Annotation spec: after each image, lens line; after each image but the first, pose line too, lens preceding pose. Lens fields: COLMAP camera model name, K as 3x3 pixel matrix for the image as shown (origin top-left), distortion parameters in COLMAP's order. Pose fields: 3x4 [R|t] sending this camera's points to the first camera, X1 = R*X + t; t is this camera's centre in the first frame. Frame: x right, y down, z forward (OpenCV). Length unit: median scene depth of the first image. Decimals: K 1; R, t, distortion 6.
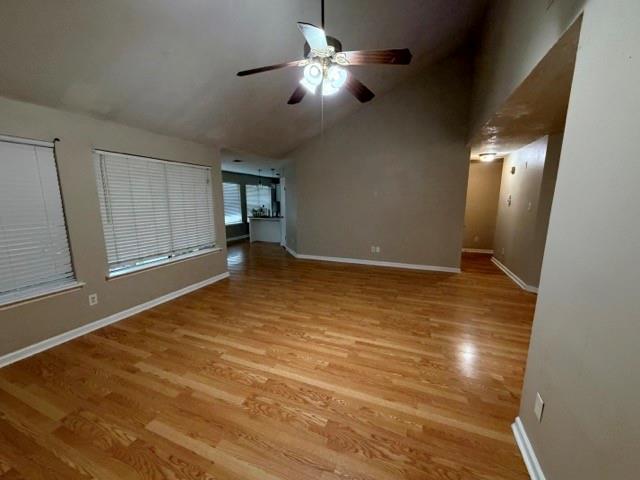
lens RADIAL K [[255.2, 0, 318.6], [0, 255.2, 239.9], [0, 0, 1]] dist [-0.001571, -0.000122]
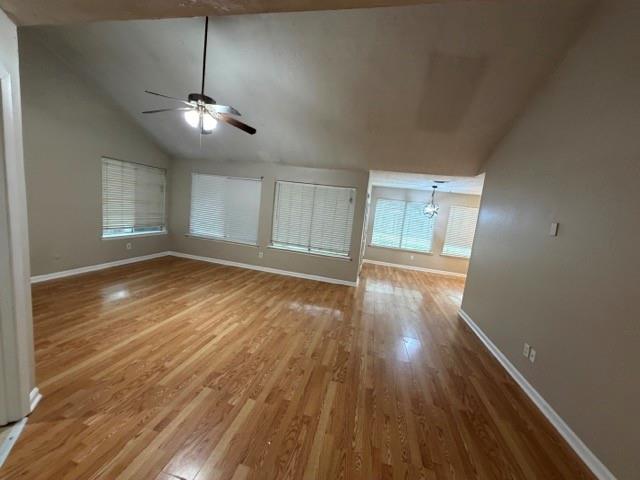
lens RADIAL K [[255.2, 0, 318.6], [0, 255.2, 239.9], [0, 0, 1]] dist [-0.001571, -0.000122]
pose [[0.162430, 0.141368, -0.976541, 1.160131], [-0.264576, 0.959682, 0.094920, -0.195023], [0.950587, 0.242952, 0.193283, 1.062037]]
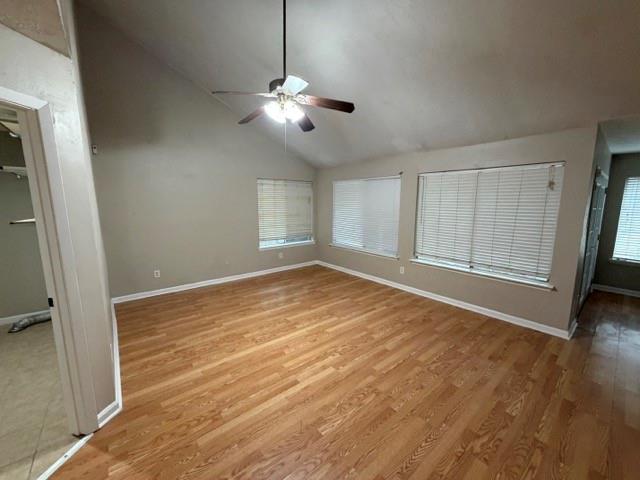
lens RADIAL K [[255.2, 0, 318.6], [0, 255.2, 239.9], [0, 0, 1]] dist [-0.001571, -0.000122]
pose [[-0.478721, 0.124750, -0.869059, 0.746004], [-0.148057, 0.964207, 0.219964, -0.228414], [0.865393, 0.233971, -0.443116, 1.264554]]
